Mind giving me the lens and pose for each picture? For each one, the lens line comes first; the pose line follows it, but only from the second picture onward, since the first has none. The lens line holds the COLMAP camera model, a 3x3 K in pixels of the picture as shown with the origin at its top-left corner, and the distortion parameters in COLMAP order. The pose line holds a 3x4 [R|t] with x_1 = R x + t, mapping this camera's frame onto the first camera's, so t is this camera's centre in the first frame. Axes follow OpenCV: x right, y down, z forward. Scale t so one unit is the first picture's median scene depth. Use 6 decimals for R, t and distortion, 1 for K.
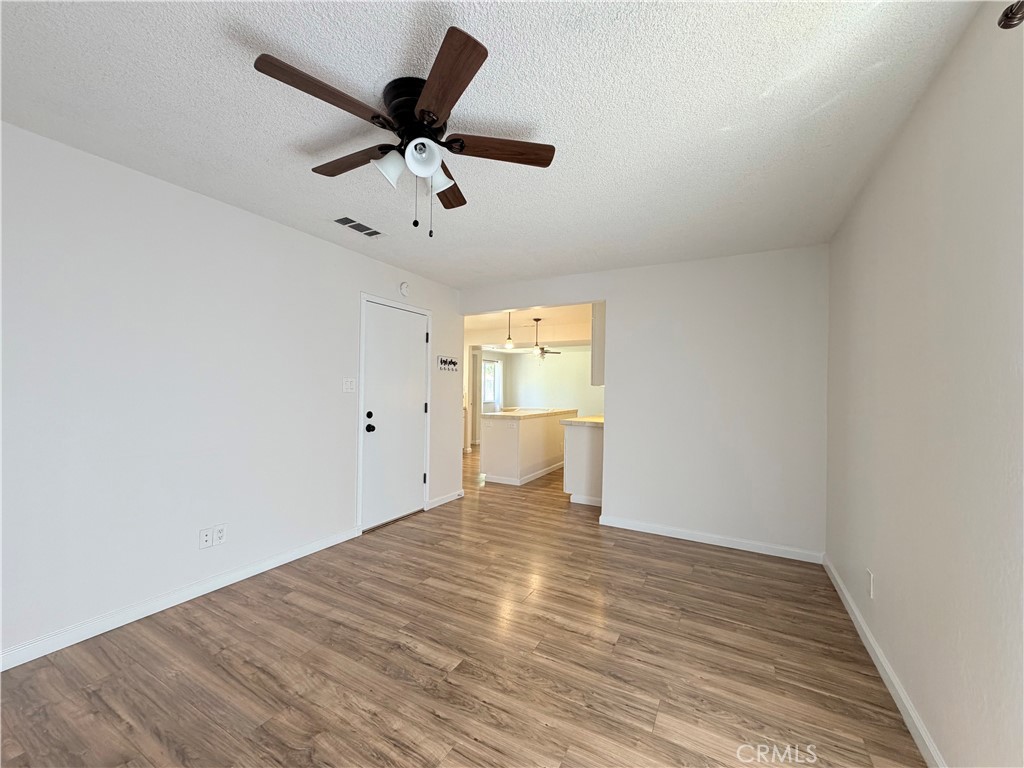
lens RADIAL K [[404.0, 0, 510.2], [0, 404.0, 385.0], [0, 0, 1]] dist [0.017659, 0.000120]
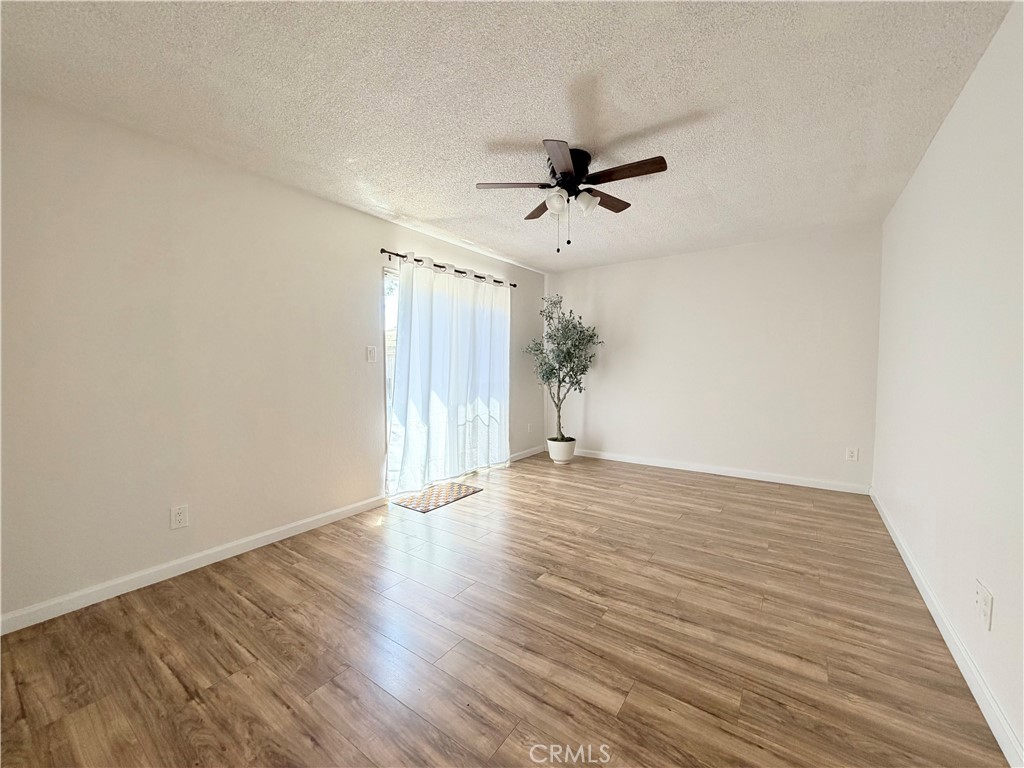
lens RADIAL K [[404.0, 0, 510.2], [0, 404.0, 385.0], [0, 0, 1]] dist [0.017659, 0.000120]
pose [[-0.993153, -0.017212, 0.115545, -0.147489], [-0.012525, 0.999073, 0.041176, 0.056361], [-0.116147, 0.039447, -0.992448, 1.901268]]
